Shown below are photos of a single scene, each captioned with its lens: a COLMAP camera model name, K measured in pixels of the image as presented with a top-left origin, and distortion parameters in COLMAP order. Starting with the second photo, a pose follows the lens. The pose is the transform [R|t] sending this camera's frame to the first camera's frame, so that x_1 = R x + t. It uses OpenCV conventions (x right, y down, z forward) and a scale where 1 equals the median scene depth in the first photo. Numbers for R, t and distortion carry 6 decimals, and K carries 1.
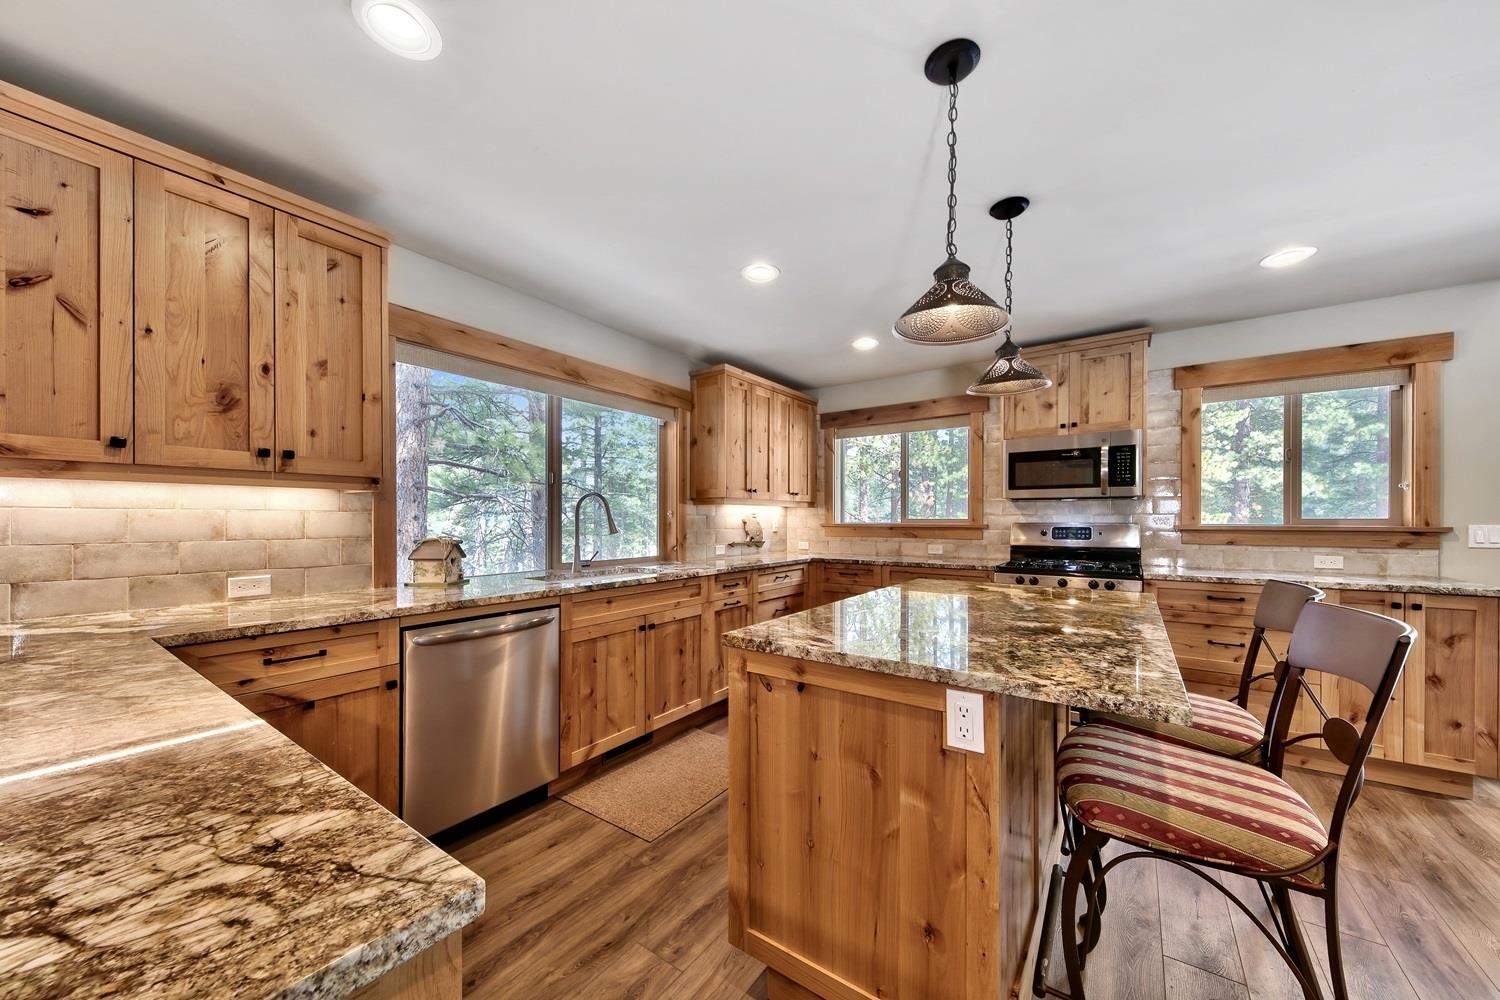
lens RADIAL K [[529.1, 0, 771.7], [0, 529.1, 518.7], [0, 0, 1]] dist [-0.000130, 0.000016]
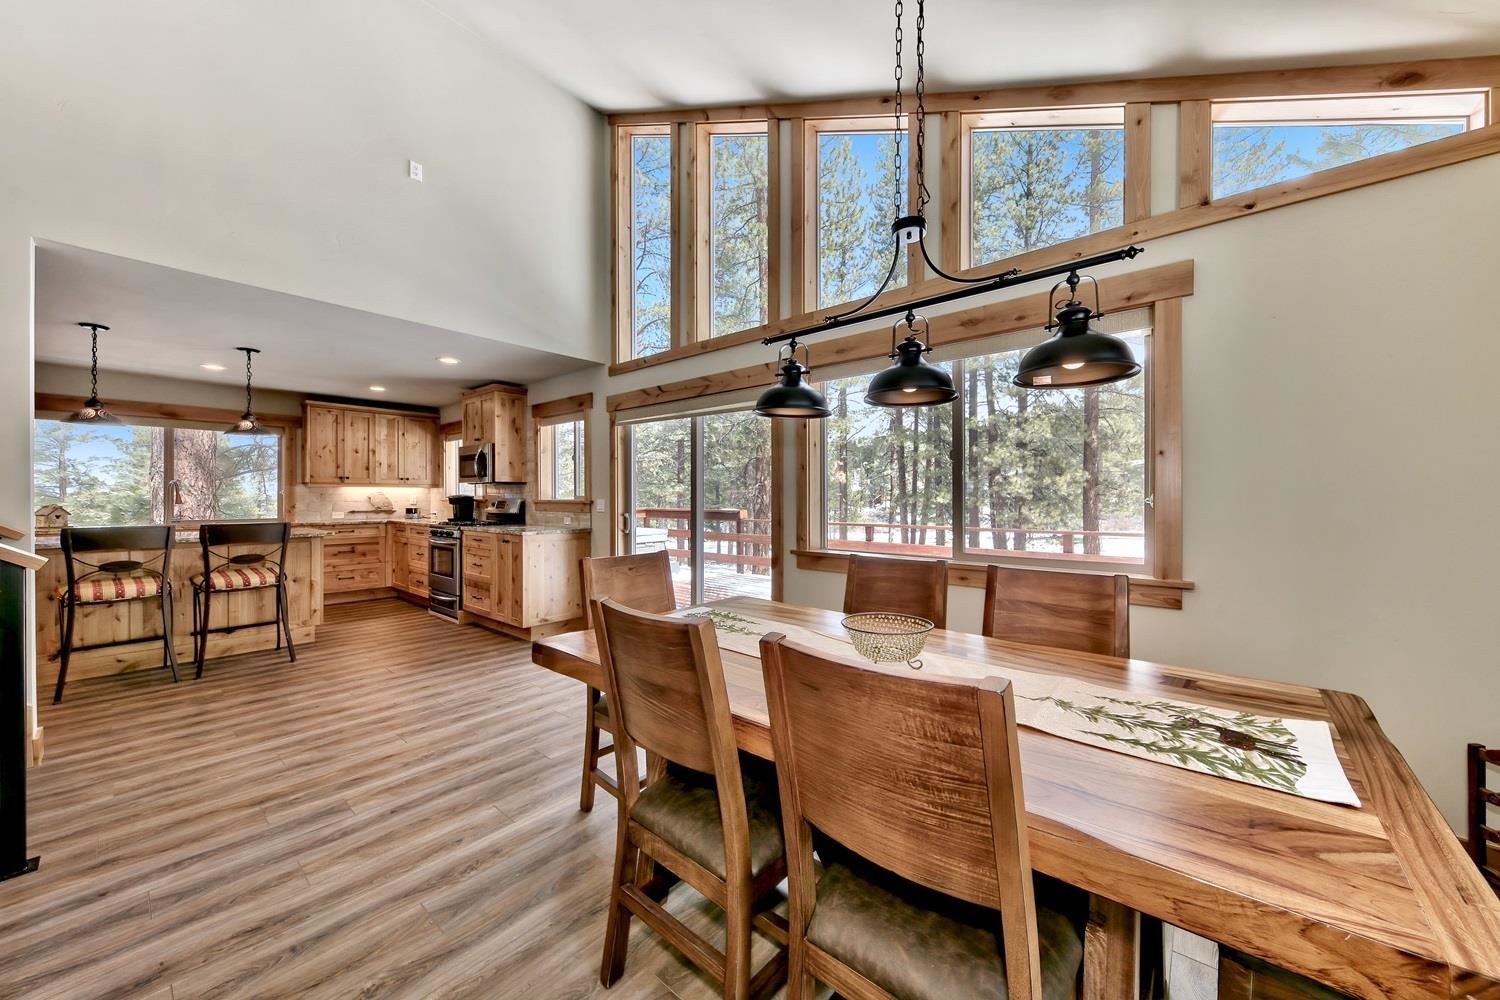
lens RADIAL K [[549.5, 0, 750.0], [0, 549.5, 500.0], [0, 0, 1]] dist [-0.001553, -0.000192]
pose [[0.994783, 0.002128, -0.101996, 1.420619], [-0.001254, 0.999962, 0.008634, -0.001381], [0.102010, -0.008461, 0.994747, -0.548849]]
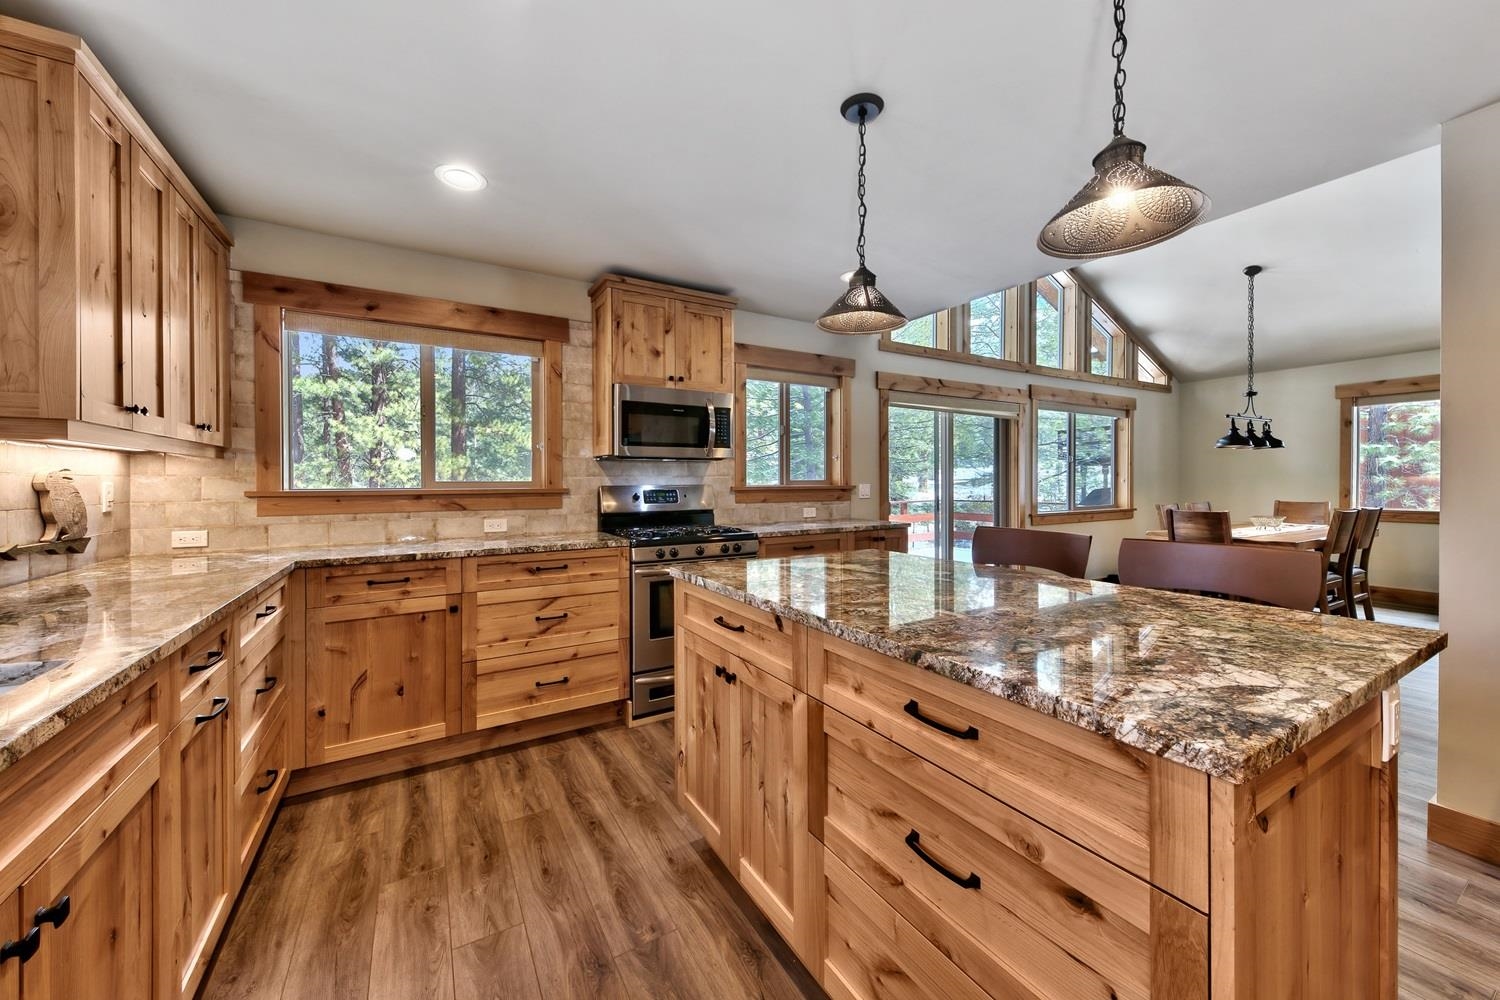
lens RADIAL K [[556.1, 0, 753.4], [0, 556.1, 484.2], [0, 0, 1]] dist [0.024698, -0.008751]
pose [[0.418449, -0.006478, 0.908217, -0.238481], [0.003622, 0.999979, 0.005464, 0.001603], [-0.908233, 0.001004, 0.418463, 0.431494]]
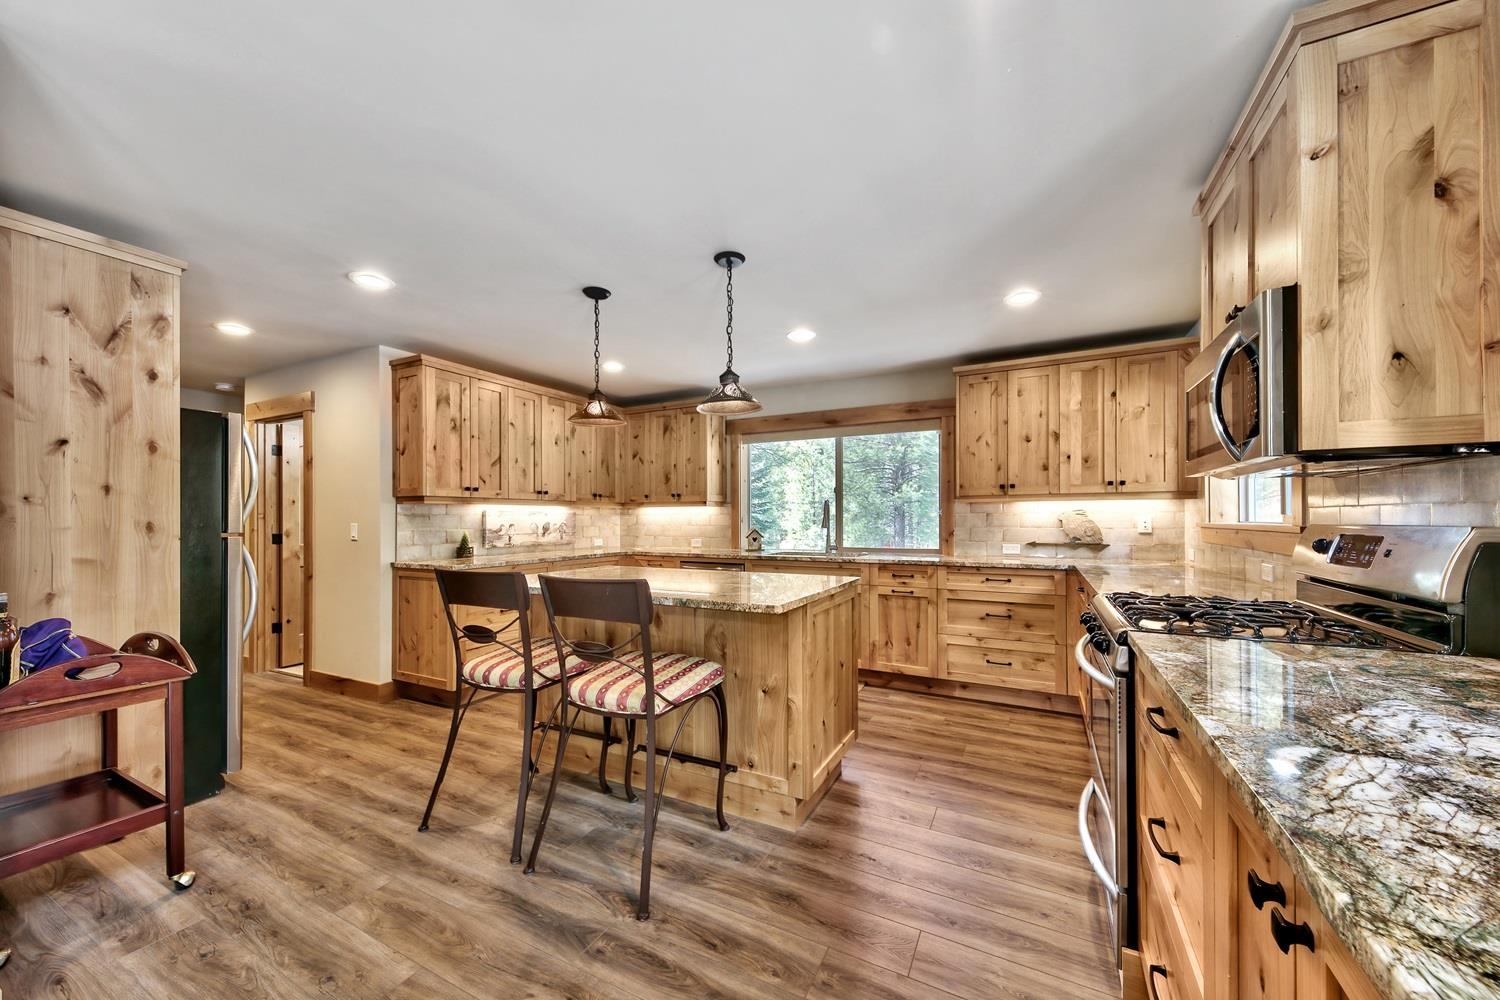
lens RADIAL K [[529.1, 0, 771.7], [0, 529.1, 518.7], [0, 0, 1]] dist [-0.000130, 0.000016]
pose [[0.151089, 0.002175, -0.988518, 0.861939], [0.007097, 0.999969, 0.003285, -0.001604], [0.988495, -0.007512, 0.151069, 0.477652]]
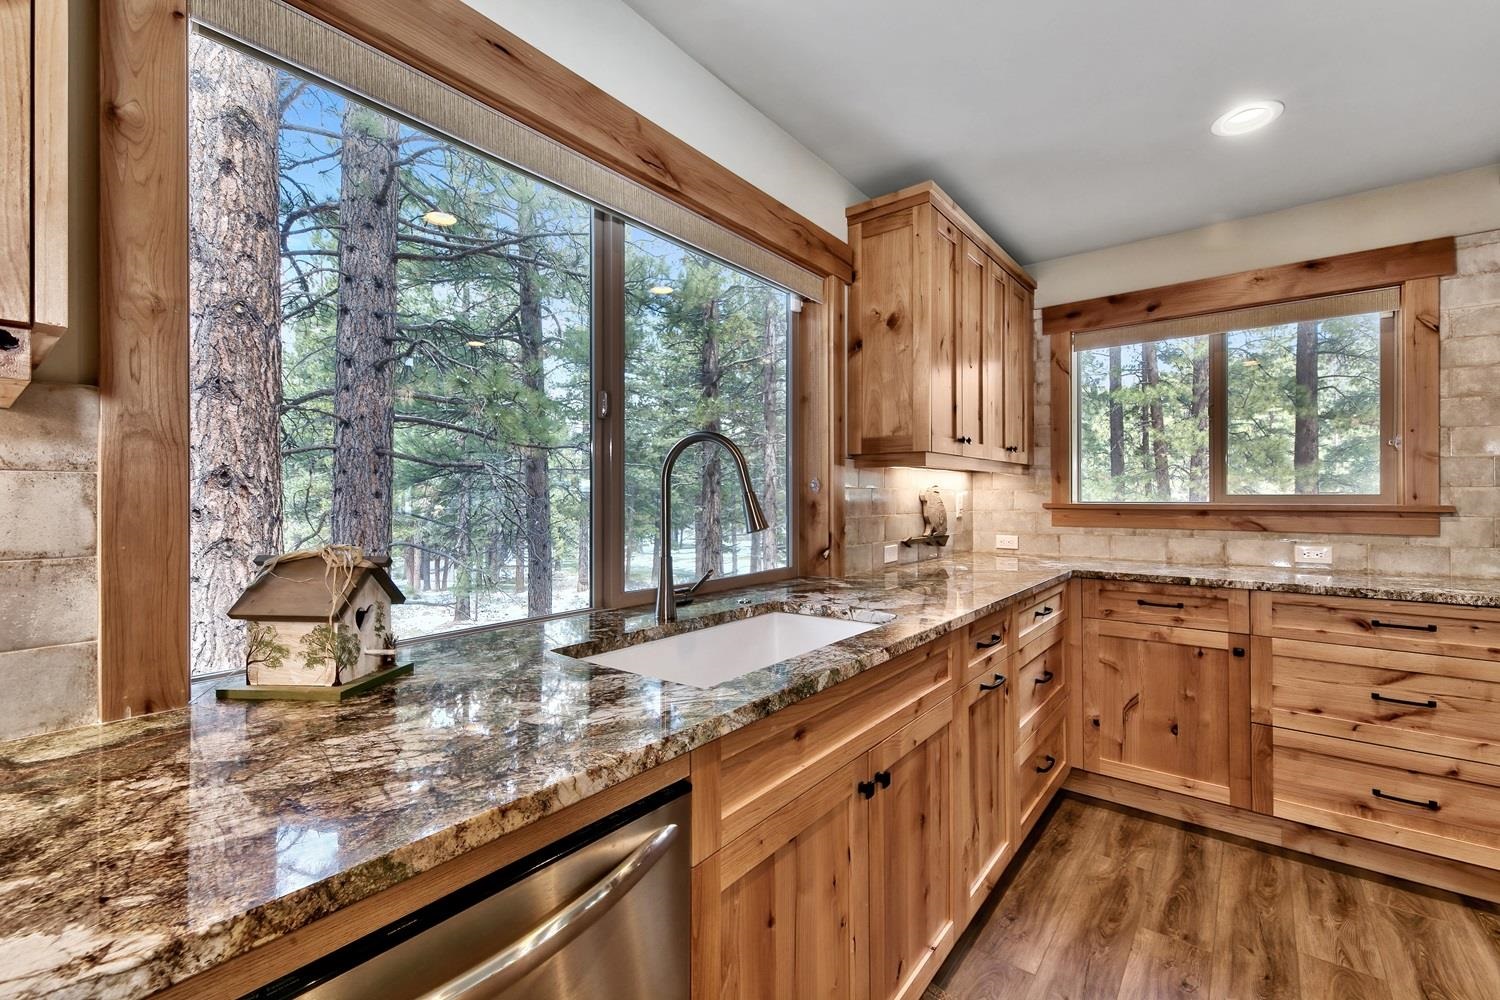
lens RADIAL K [[628.2, 0, 756.1], [0, 628.2, 492.7], [0, 0, 1]] dist [0.001736, -0.000160]
pose [[0.997582, -0.001961, -0.069471, -0.206989], [0.001680, 0.999990, -0.004090, 0.000350], [0.069479, 0.003963, 0.997576, 0.396375]]
